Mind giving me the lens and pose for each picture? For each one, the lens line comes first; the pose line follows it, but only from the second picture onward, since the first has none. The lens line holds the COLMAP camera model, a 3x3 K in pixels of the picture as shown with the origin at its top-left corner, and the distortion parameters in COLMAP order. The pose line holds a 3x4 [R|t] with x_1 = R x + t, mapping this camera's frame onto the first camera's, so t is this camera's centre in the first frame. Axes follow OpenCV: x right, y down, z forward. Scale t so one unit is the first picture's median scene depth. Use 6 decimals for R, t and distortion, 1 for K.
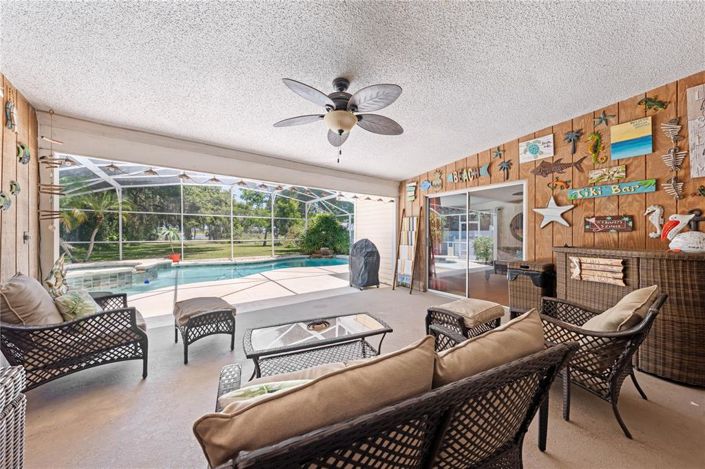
lens RADIAL K [[242.7, 0, 353.6], [0, 242.7, 235.0], [0, 0, 1]] dist [-0.005930, -0.000109]
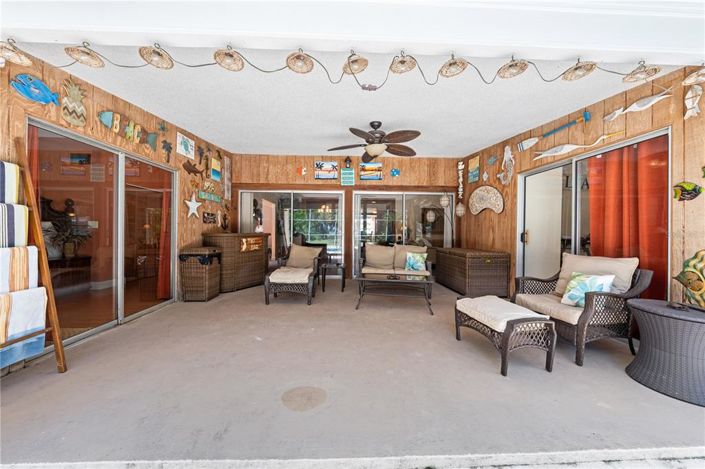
lens RADIAL K [[242.7, 0, 353.6], [0, 242.7, 233.0], [0, 0, 1]] dist [-0.005930, -0.000109]
pose [[-0.837988, -0.015674, 0.545464, -0.490402], [-0.014069, 0.999876, 0.007117, 0.022203], [-0.545508, -0.001710, -0.838104, 1.476066]]
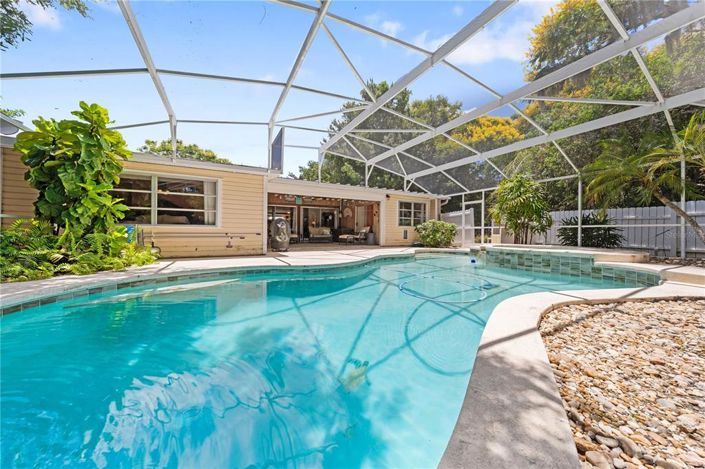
lens RADIAL K [[242.7, 0, 352.3], [0, 242.7, 231.3], [0, 0, 1]] dist [-0.005930, -0.000109]
pose [[-0.993089, -0.014962, 0.116410, -0.913851], [-0.014831, 0.999888, 0.001986, 0.145432], [-0.116426, 0.000246, -0.993199, 3.971670]]
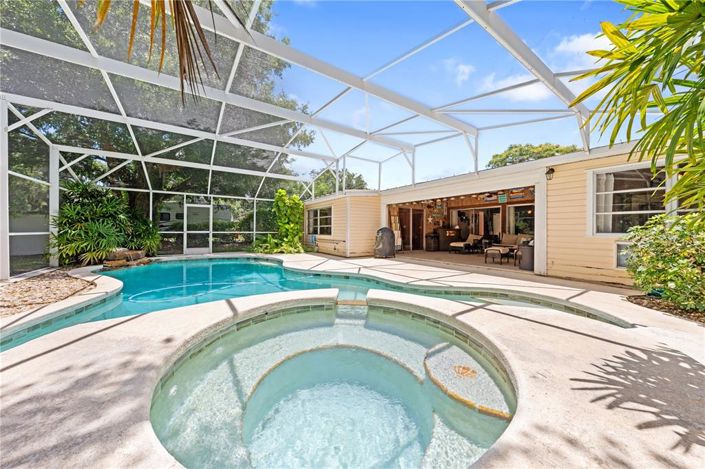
lens RADIAL K [[242.7, 0, 350.6], [0, 242.7, 232.7], [0, 0, 1]] dist [-0.005930, -0.000109]
pose [[0.024929, -0.014400, 0.999586, -2.568736], [-0.002970, 0.999891, 0.014479, 0.048495], [-0.999685, -0.003330, 0.024883, 1.933346]]
